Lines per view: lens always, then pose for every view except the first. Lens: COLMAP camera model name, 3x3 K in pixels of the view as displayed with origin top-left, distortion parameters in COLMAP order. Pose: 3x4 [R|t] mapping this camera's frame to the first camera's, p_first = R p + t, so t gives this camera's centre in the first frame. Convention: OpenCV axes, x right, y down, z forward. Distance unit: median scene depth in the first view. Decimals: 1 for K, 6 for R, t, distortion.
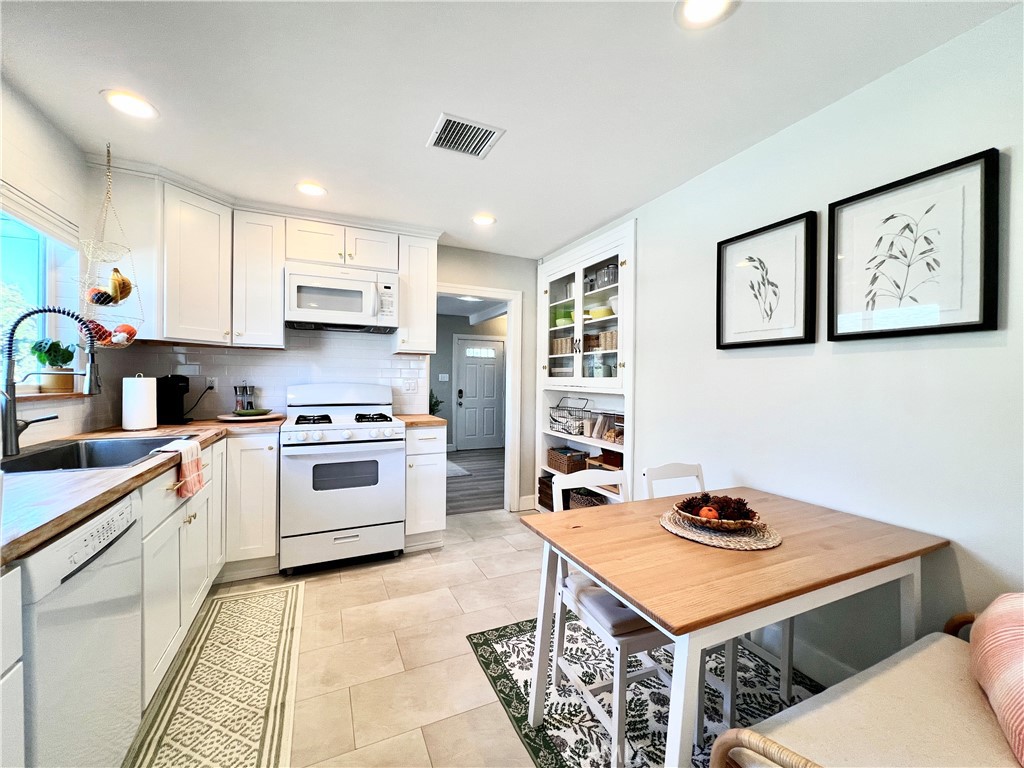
lens RADIAL K [[410.3, 0, 509.2], [0, 410.3, 381.4], [0, 0, 1]] dist [-0.002562, 0.000186]
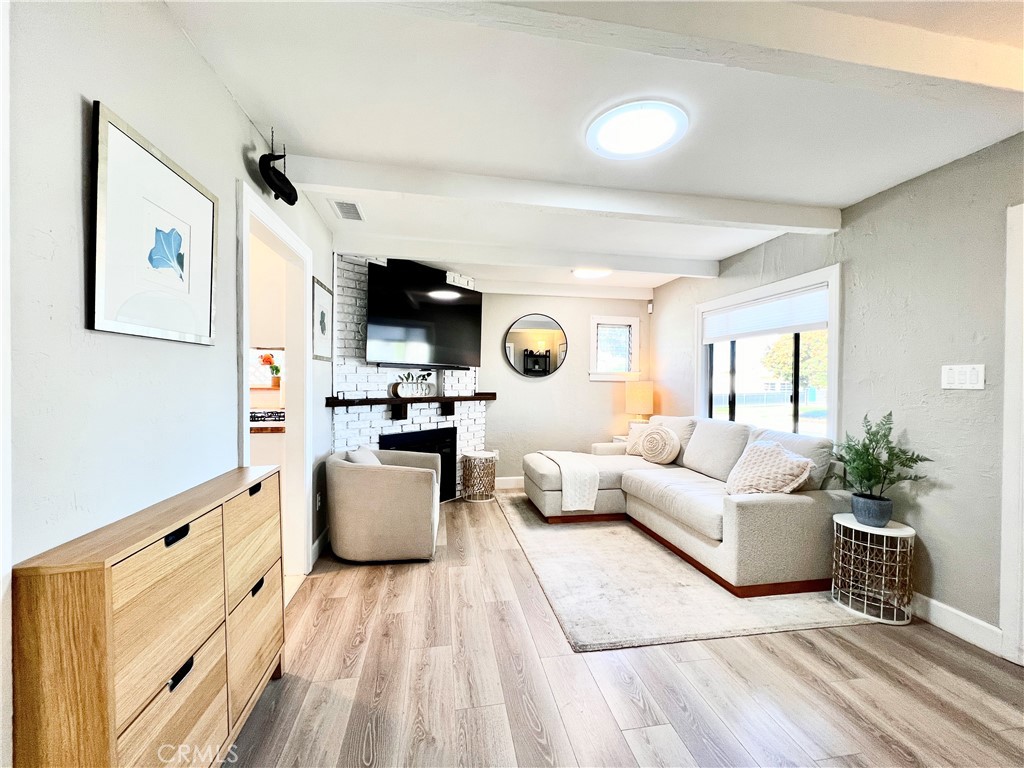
lens RADIAL K [[410.3, 0, 510.9], [0, 410.3, 385.5], [0, 0, 1]] dist [-0.002562, 0.000186]
pose [[-0.256632, -0.004223, -0.966500, 0.571895], [-0.011881, 0.999929, -0.001214, 0.004531], [0.966436, 0.011171, -0.256664, 2.228842]]
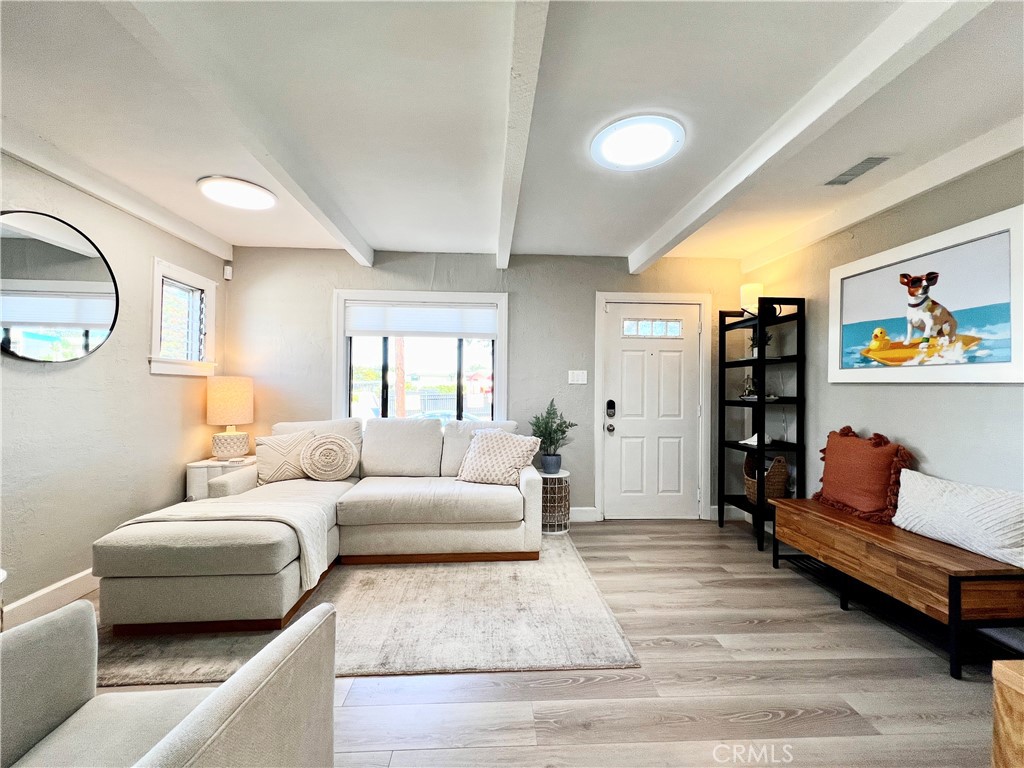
lens RADIAL K [[410.3, 0, 509.3], [0, 410.3, 386.8], [0, 0, 1]] dist [-0.002562, 0.000186]
pose [[0.929202, -0.005033, -0.369538, -0.140250], [0.002234, 0.999965, -0.008002, 0.020608], [0.369565, 0.006610, 0.929181, 1.417620]]
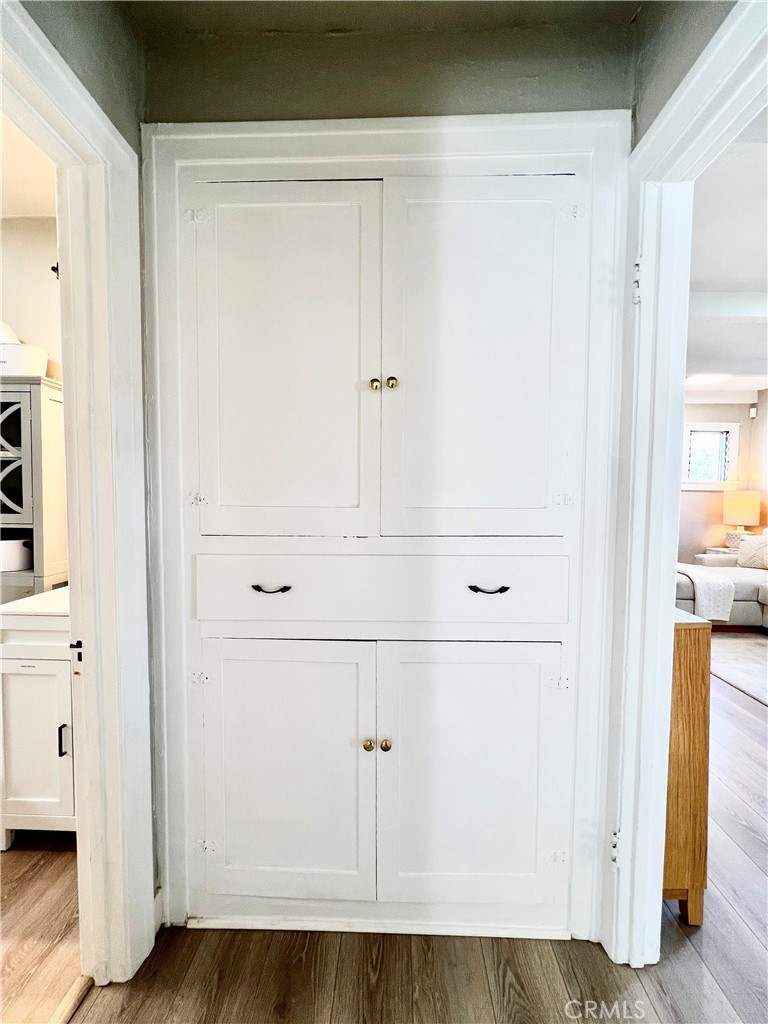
lens RADIAL K [[410.3, 0, 387.6], [0, 410.3, 511.5], [0, 0, 1]] dist [-0.002562, 0.000186]
pose [[-0.443692, 0.029722, -0.895686, 0.892475], [-0.011313, 0.999184, 0.038760, 0.014495], [0.896108, 0.027331, -0.442994, 1.707889]]
